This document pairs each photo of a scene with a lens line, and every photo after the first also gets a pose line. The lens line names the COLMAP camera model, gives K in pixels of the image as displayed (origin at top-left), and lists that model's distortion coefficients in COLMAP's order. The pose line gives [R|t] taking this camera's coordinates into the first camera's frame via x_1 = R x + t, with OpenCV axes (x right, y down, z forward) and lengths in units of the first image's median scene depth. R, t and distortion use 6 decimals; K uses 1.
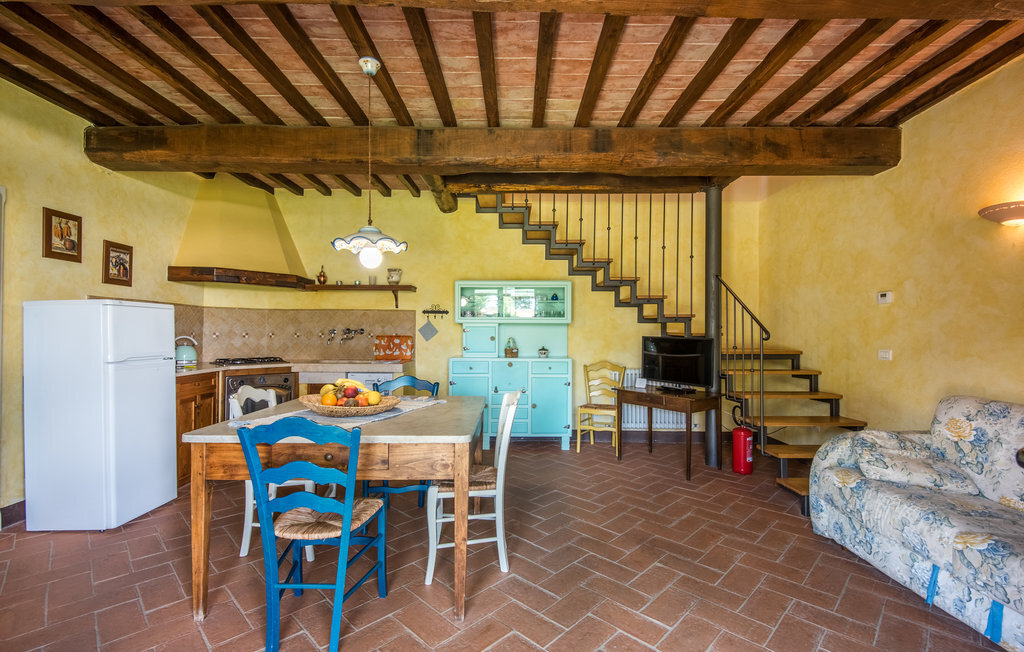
lens RADIAL K [[450.1, 0, 512.8], [0, 450.1, 331.7], [0, 0, 1]] dist [0.019962, -0.013699]
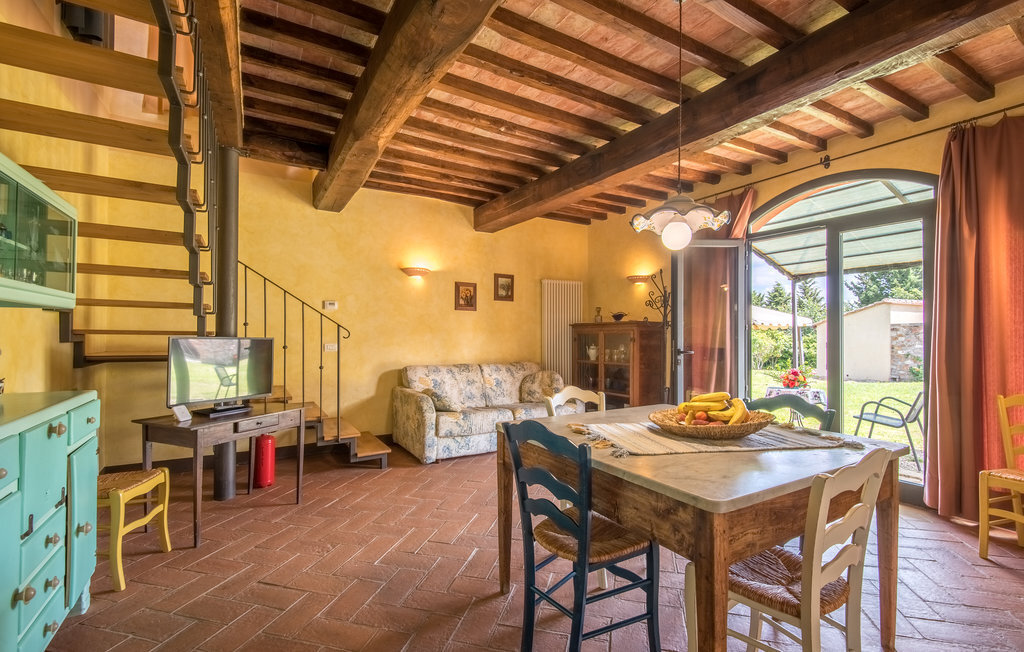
lens RADIAL K [[450.1, 0, 513.3], [0, 450.1, 331.9], [0, 0, 1]] dist [0.019962, -0.013699]
pose [[-0.509073, -0.004424, 0.860712, -0.501375], [-0.008392, 0.999965, 0.000177, -0.000389], [-0.860682, -0.007133, -0.509093, 0.980520]]
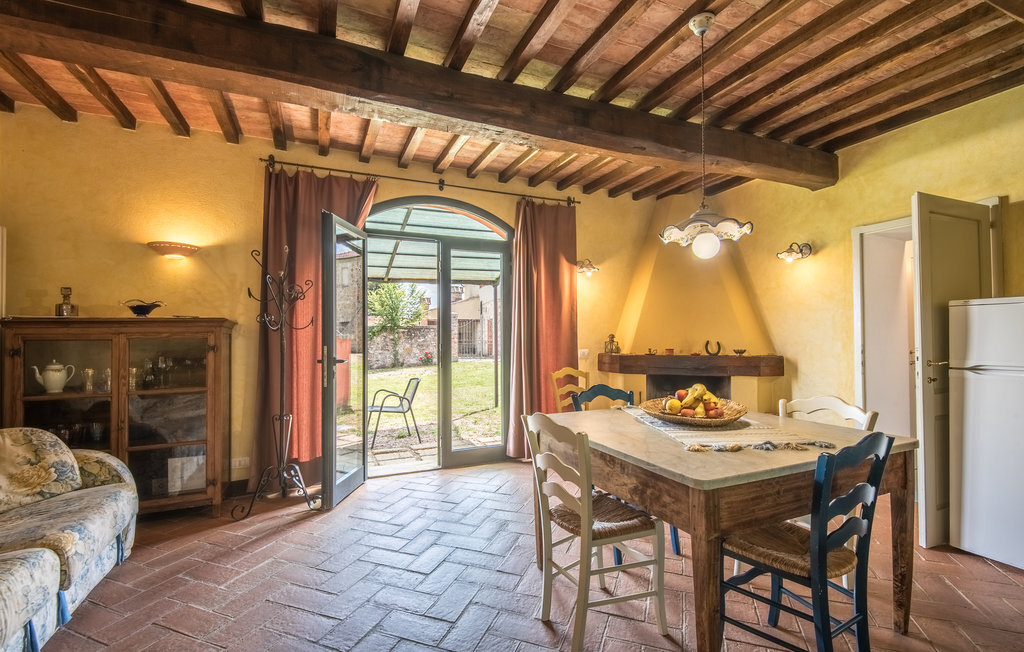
lens RADIAL K [[450.1, 0, 510.3], [0, 450.1, 330.5], [0, 0, 1]] dist [0.019962, -0.013699]
pose [[-0.915862, -0.003726, -0.401476, 0.212195], [0.003240, 0.999856, -0.016671, 0.002934], [0.401481, -0.016569, -0.915718, 0.976049]]
